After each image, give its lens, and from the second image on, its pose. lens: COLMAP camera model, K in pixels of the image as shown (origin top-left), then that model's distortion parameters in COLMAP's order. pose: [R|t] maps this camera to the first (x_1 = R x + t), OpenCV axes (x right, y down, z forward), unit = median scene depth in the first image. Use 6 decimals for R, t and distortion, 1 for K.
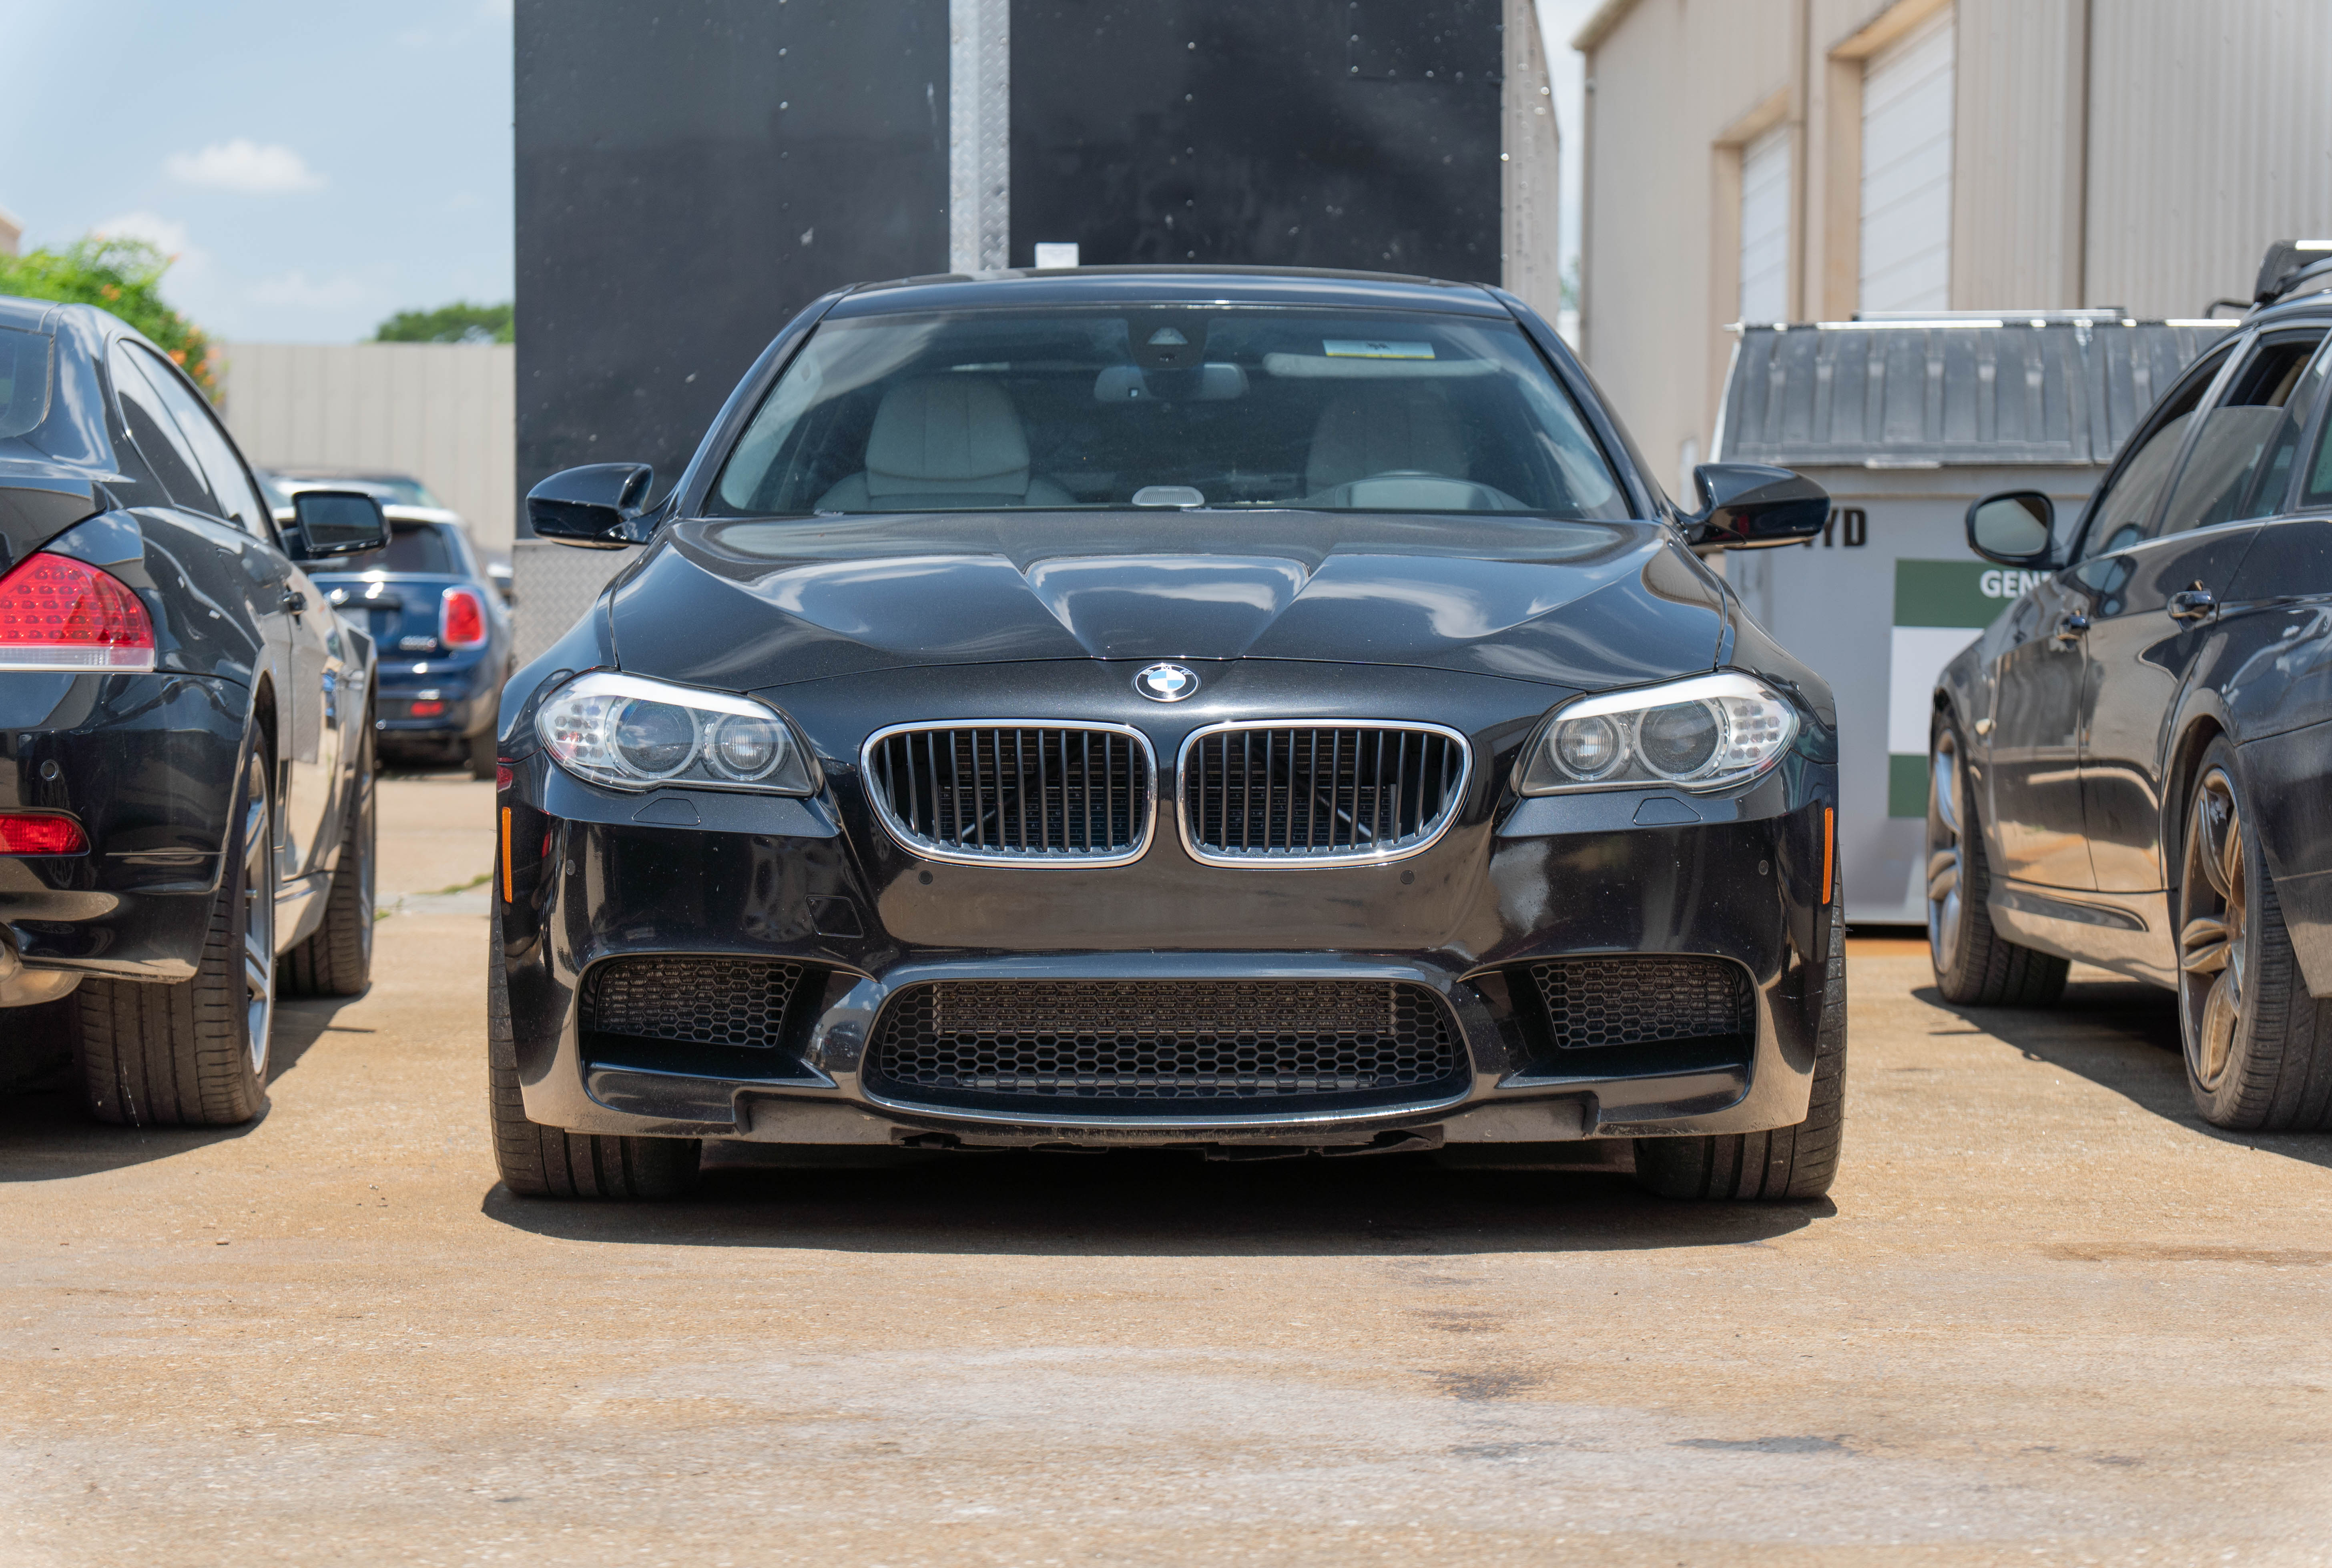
lens RADIAL K [[5337.7, 0, 1154.2], [0, 5337.7, 785.4], [0, 0, 1]] dist [-0.003027, 0.000000]
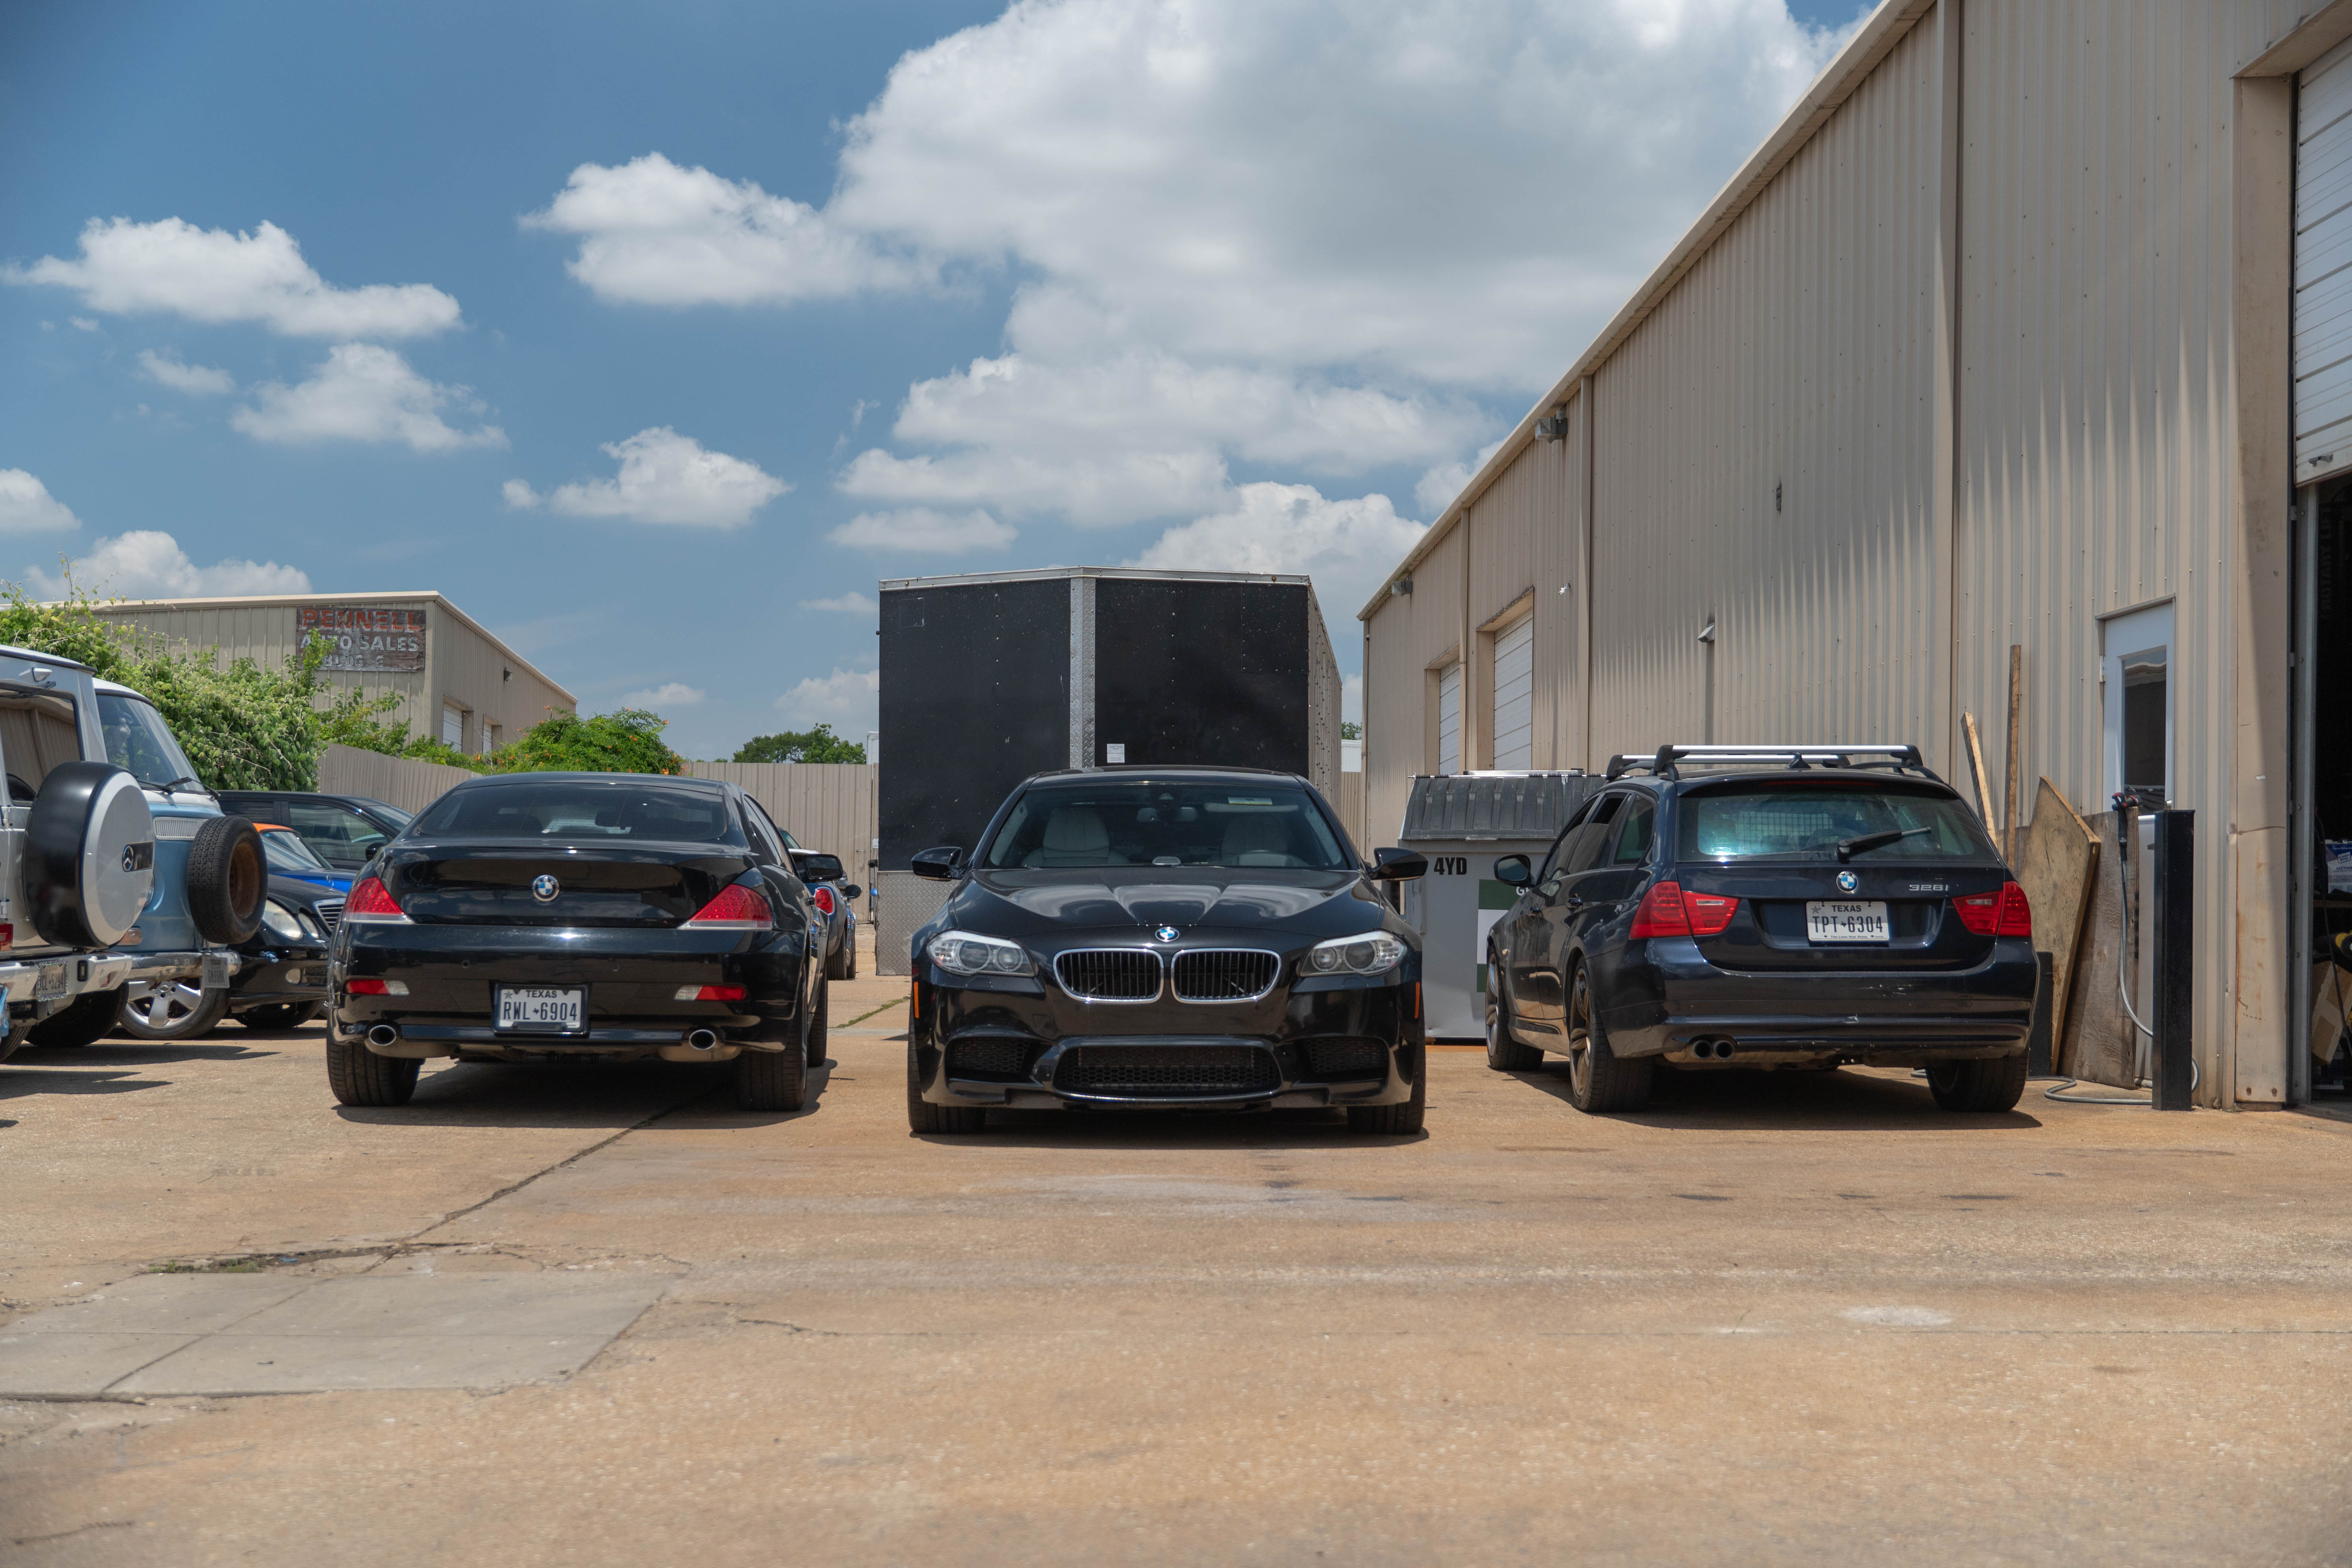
lens RADIAL K [[2826.1, 0, 1181.0], [0, 2826.1, 792.7], [0, 0, 1]] dist [0.026969, 0.000000]
pose [[0.999940, 0.000580, 0.010899, -0.005631], [0.000165, 0.997673, -0.068186, 0.005819], [-0.010914, 0.068184, 0.997613, -0.375665]]
